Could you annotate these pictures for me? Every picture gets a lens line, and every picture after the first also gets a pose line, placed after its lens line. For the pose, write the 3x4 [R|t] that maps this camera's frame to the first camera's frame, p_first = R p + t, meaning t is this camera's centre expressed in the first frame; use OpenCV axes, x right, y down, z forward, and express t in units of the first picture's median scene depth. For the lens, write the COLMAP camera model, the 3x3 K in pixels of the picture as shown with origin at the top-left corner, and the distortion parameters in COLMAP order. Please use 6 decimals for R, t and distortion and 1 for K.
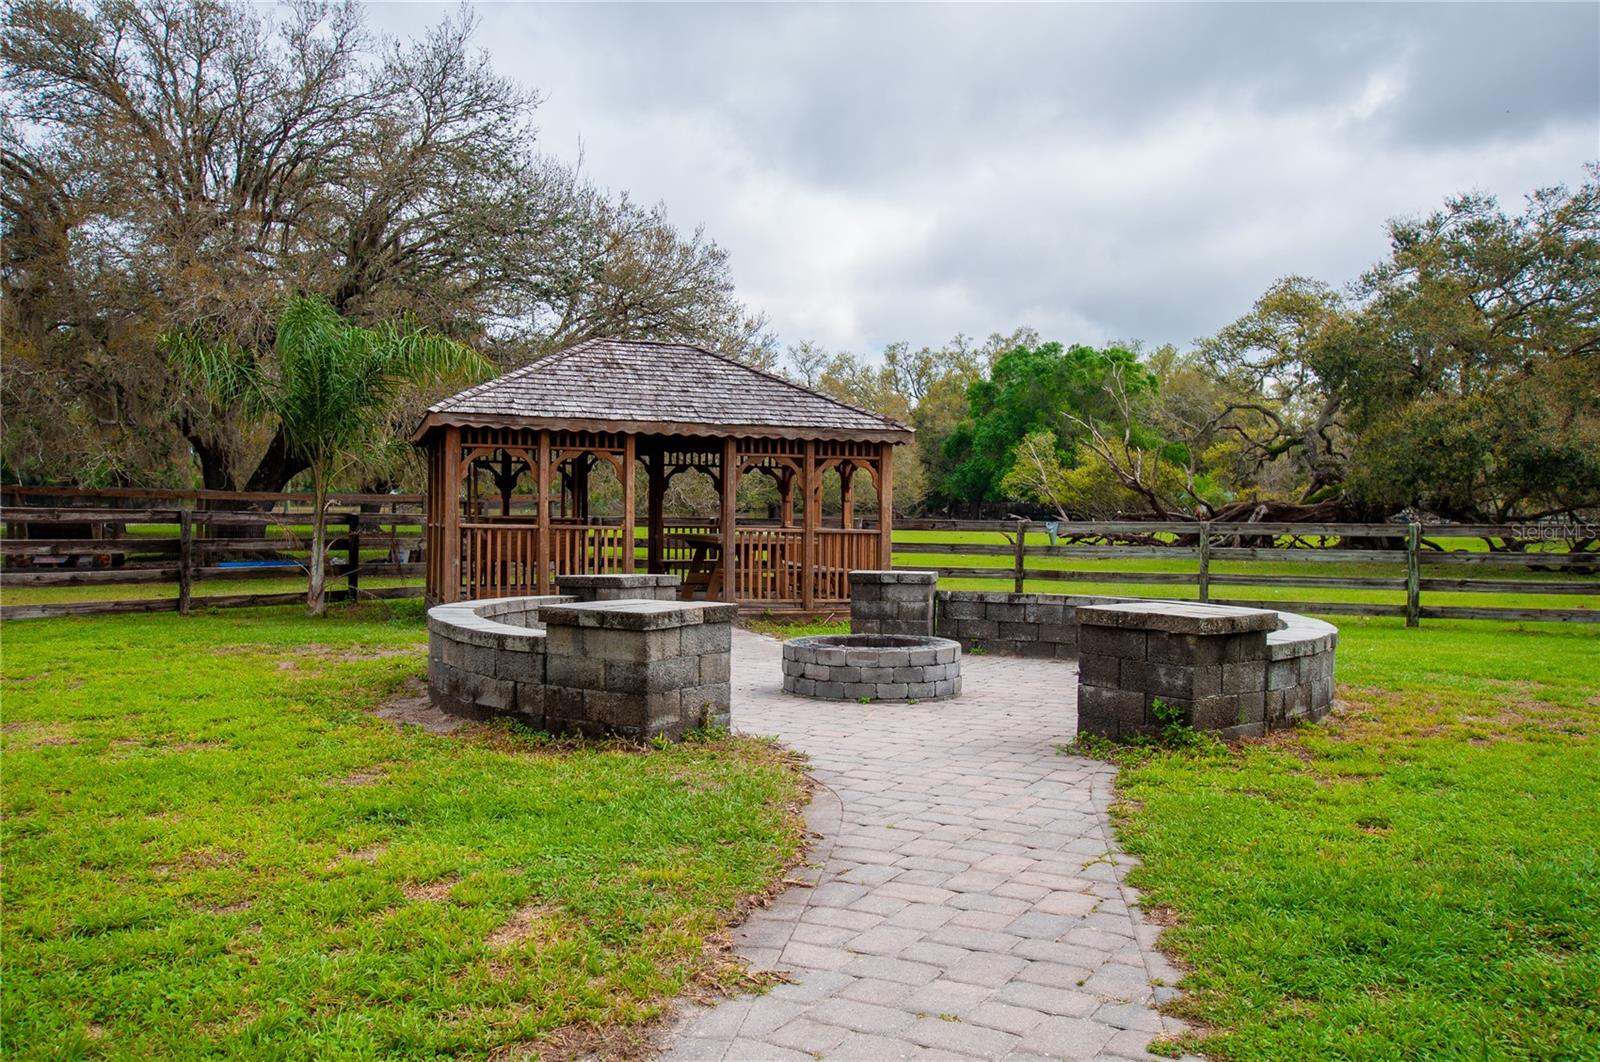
lens RADIAL K [[1398.8, 0, 801.4], [0, 1398.8, 531.9], [0, 0, 1]] dist [0.006998, -0.000126]
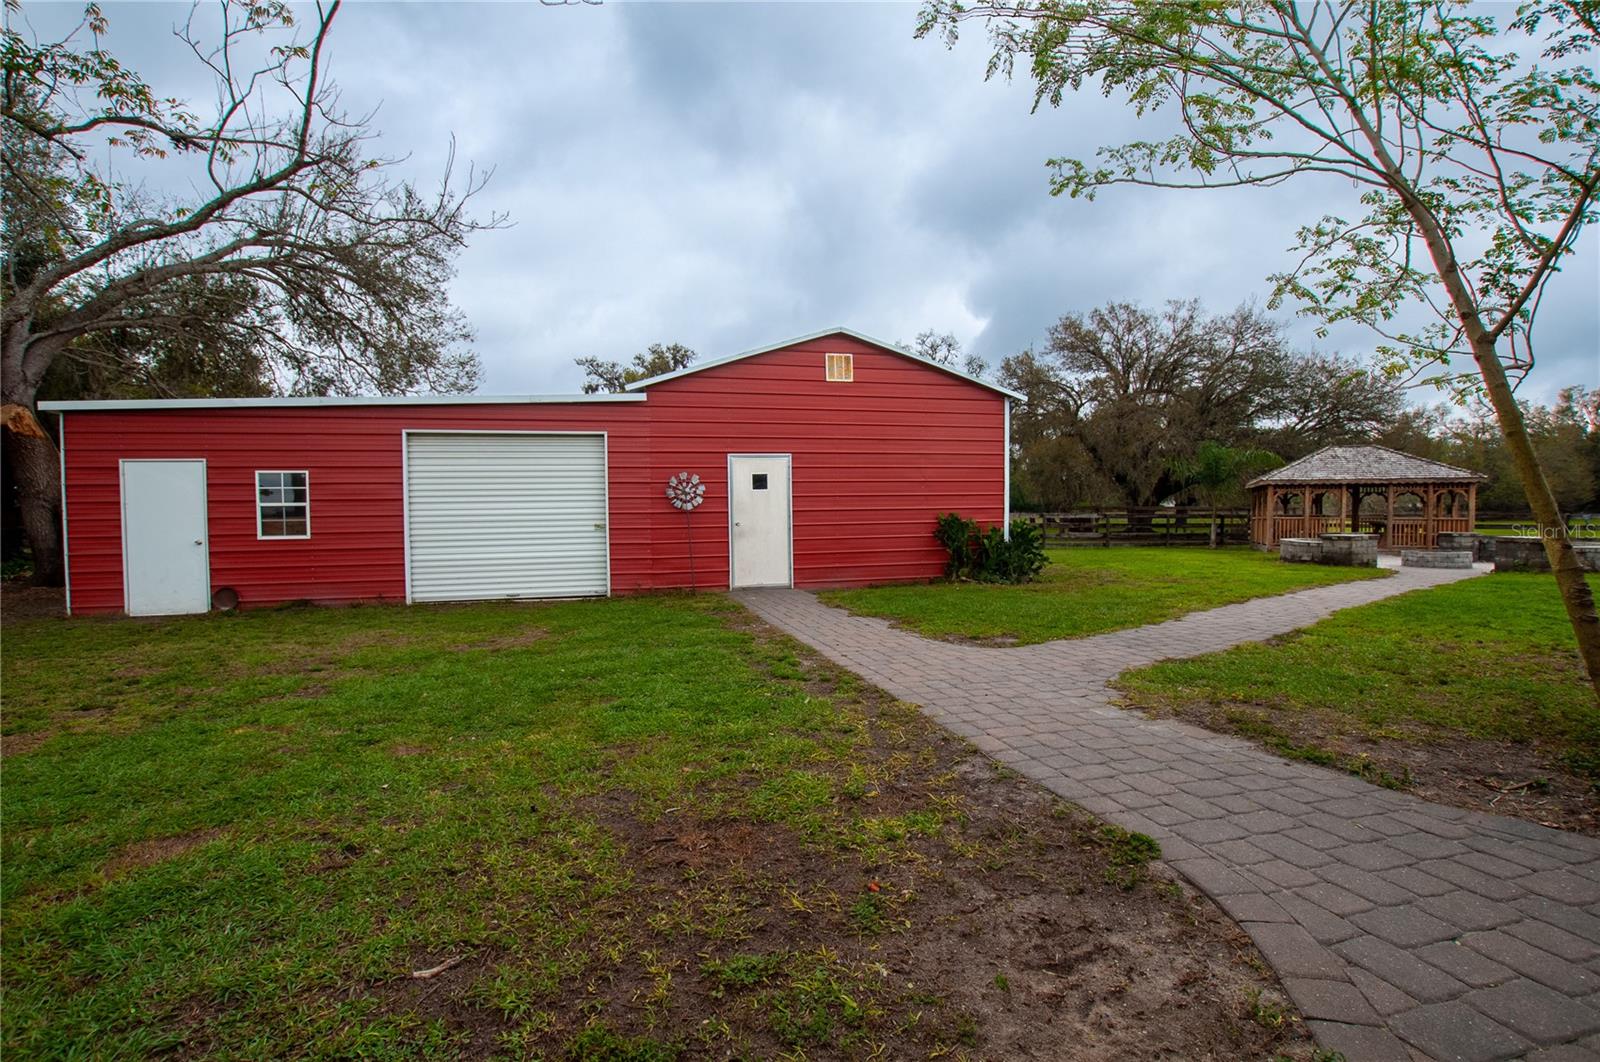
lens RADIAL K [[706.6, 0, 801.3], [0, 706.6, 532.7], [0, 0, 1]] dist [-0.029613, -0.000126]
pose [[0.711492, 0.005318, -0.702674, 0.069909], [0.001799, 0.999954, 0.009389, 0.010232], [0.702692, -0.007945, 0.711450, -0.652356]]
